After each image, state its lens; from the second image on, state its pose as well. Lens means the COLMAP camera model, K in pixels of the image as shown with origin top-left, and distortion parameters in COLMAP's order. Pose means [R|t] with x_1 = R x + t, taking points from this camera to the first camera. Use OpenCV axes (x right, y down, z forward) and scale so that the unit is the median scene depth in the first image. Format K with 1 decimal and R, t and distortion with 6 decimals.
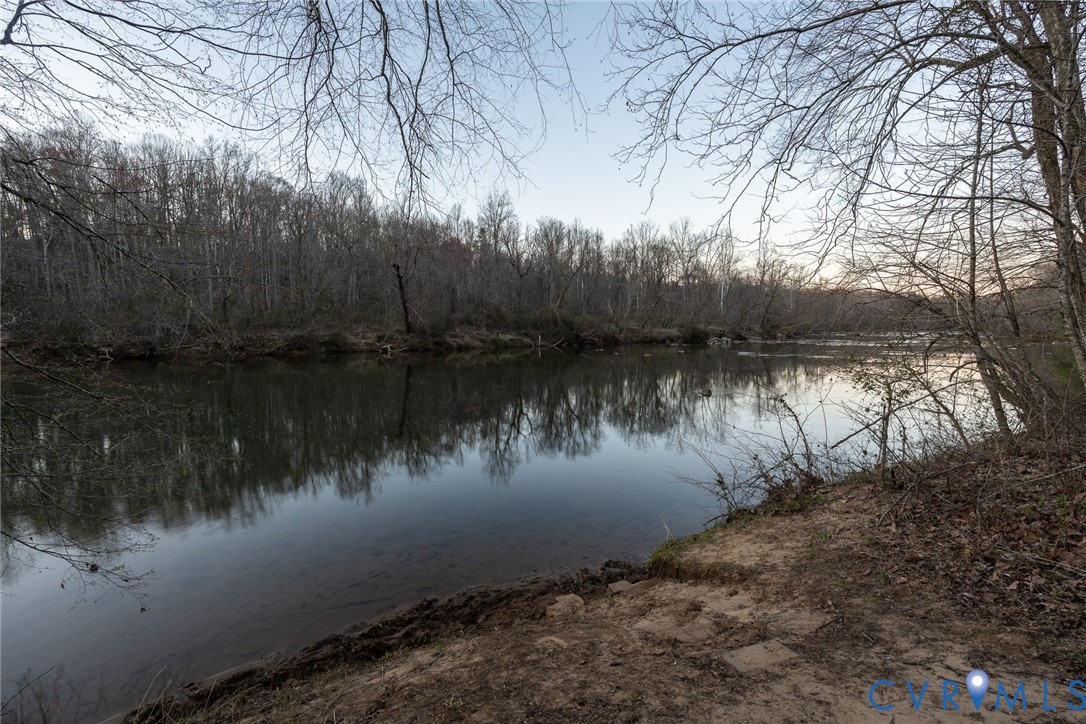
lens RADIAL K [[520.1, 0, 543.0], [0, 520.1, 362.0], [0, 0, 1]] dist [0.000323, 0.000082]
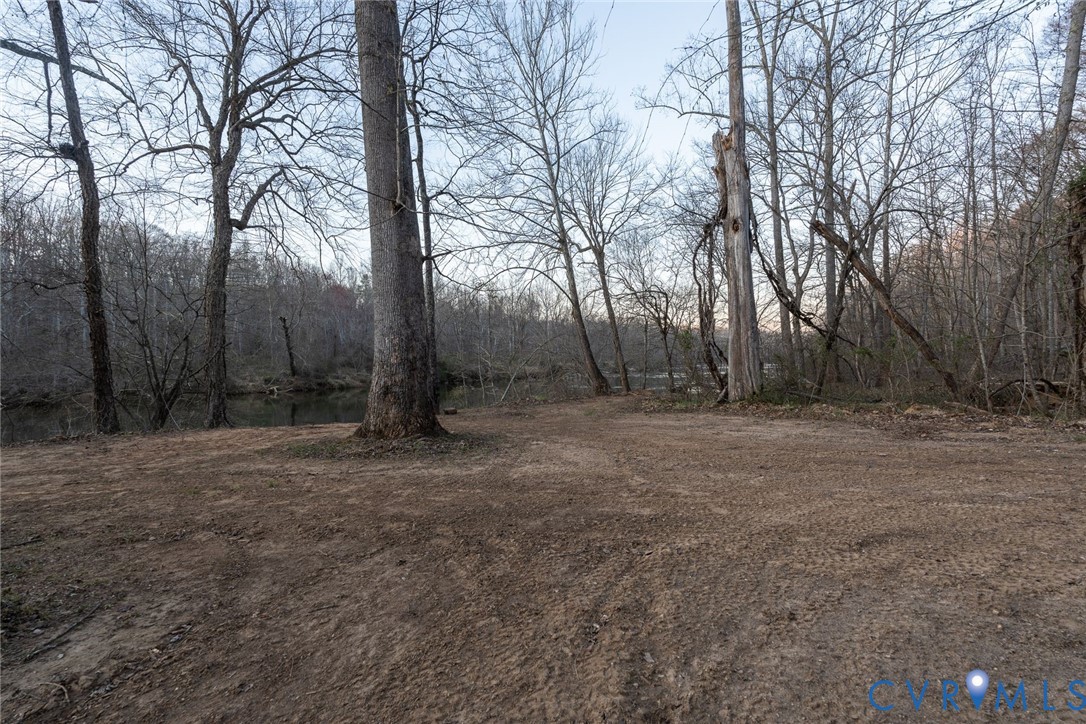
lens RADIAL K [[520.1, 0, 543.0], [0, 520.1, 362.0], [0, 0, 1]] dist [0.000323, 0.000082]
pose [[0.978960, -0.017792, 0.203277, 0.044476], [0.032034, 0.997239, -0.066989, 0.007818], [-0.201524, 0.072092, 0.976827, -0.220896]]
